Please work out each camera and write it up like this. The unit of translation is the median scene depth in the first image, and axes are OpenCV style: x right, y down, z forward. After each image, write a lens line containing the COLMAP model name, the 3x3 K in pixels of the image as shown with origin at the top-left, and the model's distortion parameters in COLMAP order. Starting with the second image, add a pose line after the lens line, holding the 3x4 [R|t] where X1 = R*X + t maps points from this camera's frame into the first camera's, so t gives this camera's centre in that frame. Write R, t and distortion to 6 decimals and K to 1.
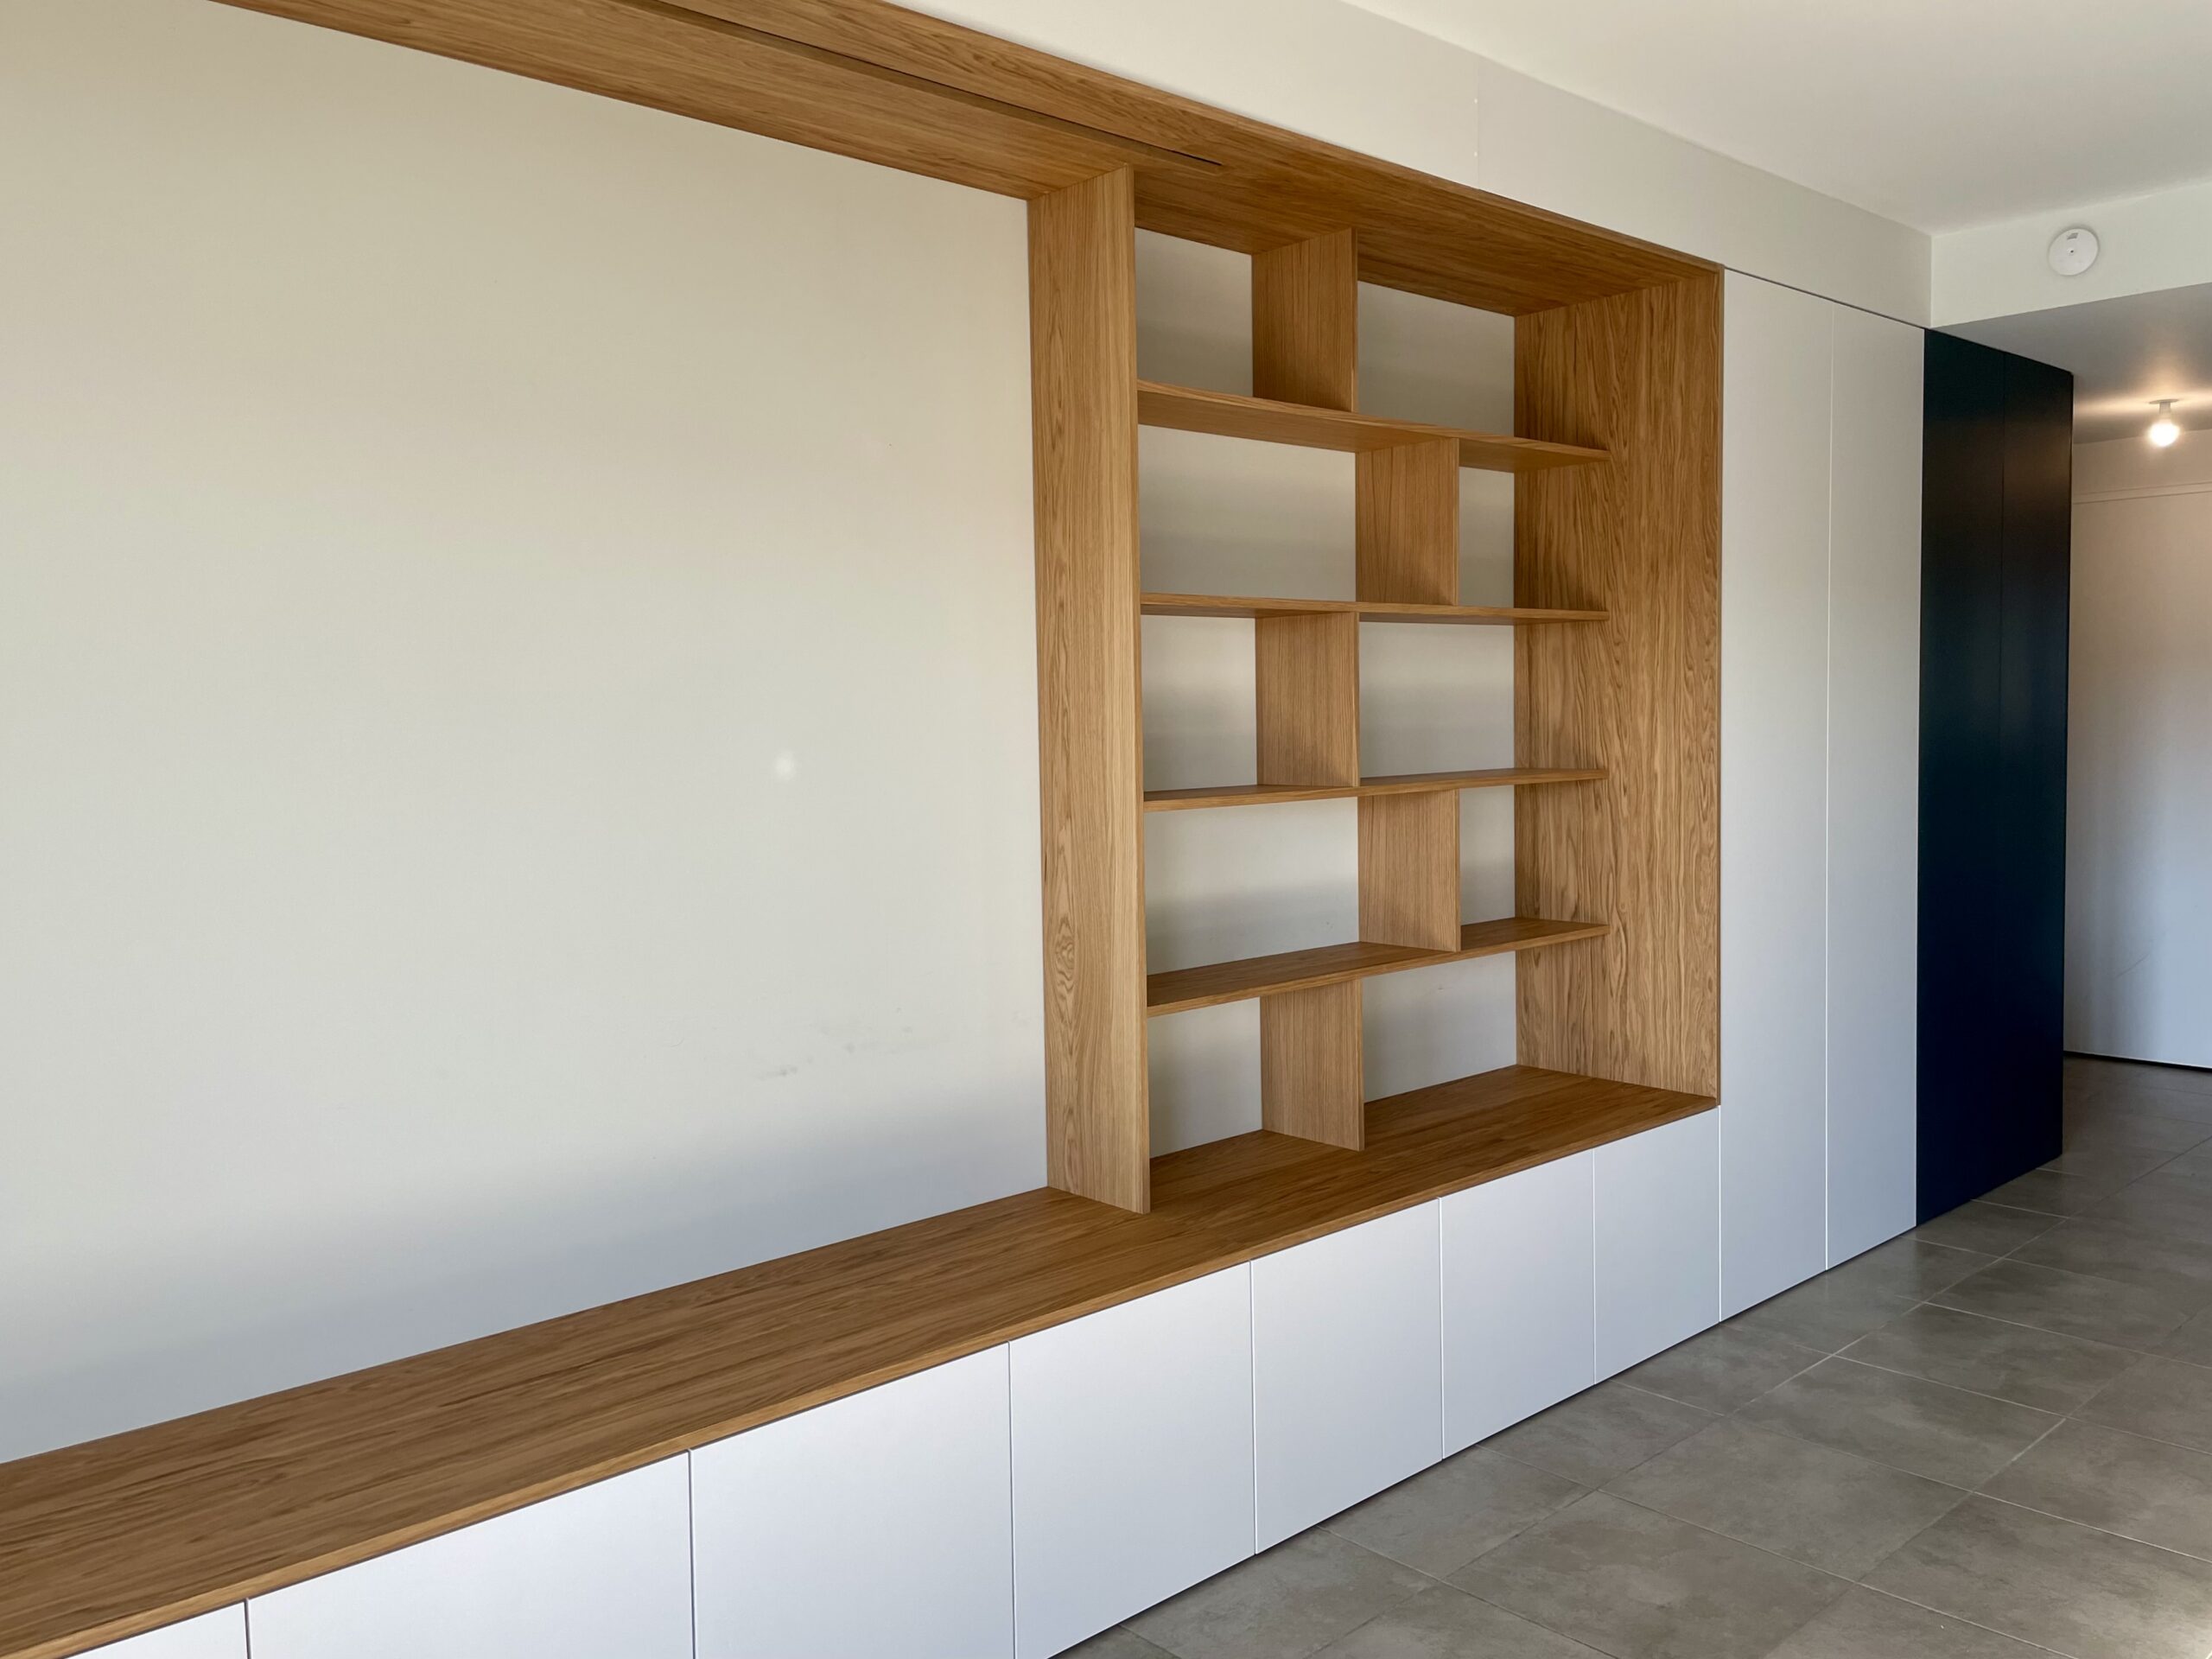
lens RADIAL K [[1721.7, 0, 1098.6], [0, 1721.7, 812.3], [0, 0, 1]] dist [0.073191, -0.092168]
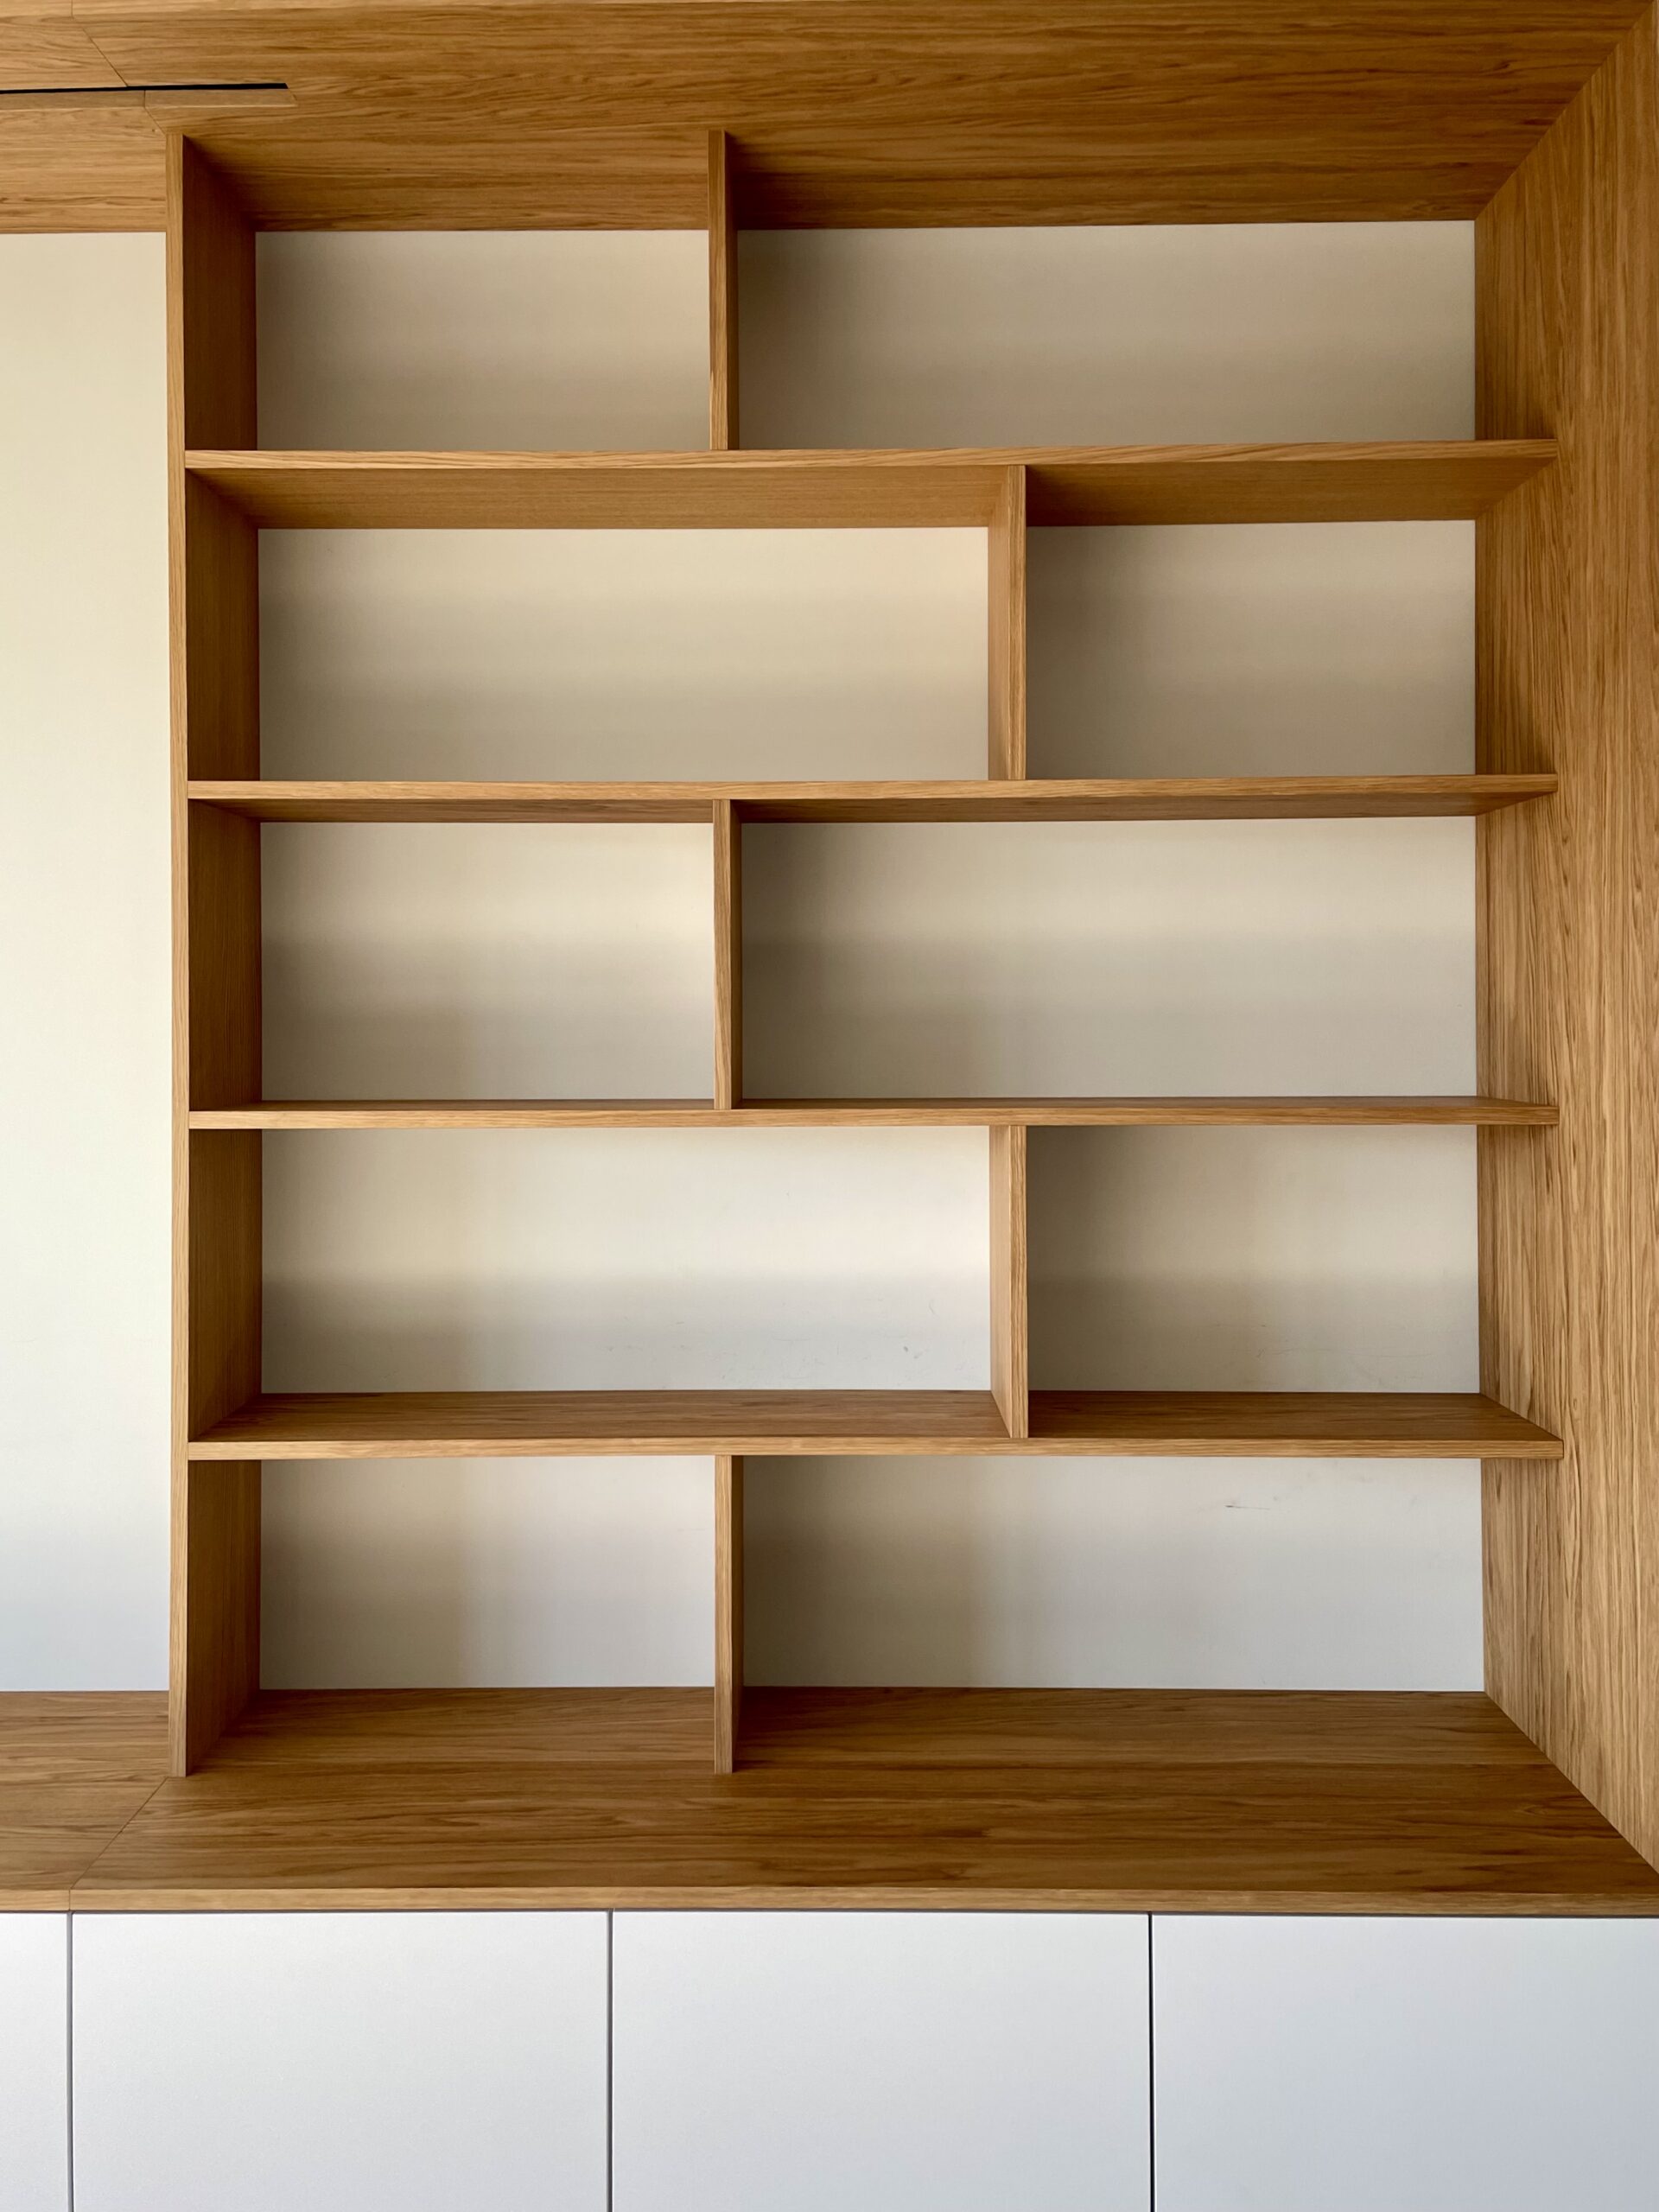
lens RADIAL K [[1849.5, 0, 801.9], [0, 1849.5, 998.0], [0, 0, 1]] dist [0.033863, -0.004201]
pose [[0.731782, 0.009635, -0.681471, 0.497033], [-0.051752, 0.997799, -0.041465, -0.023074], [0.679572, 0.065611, 0.730669, 0.498255]]
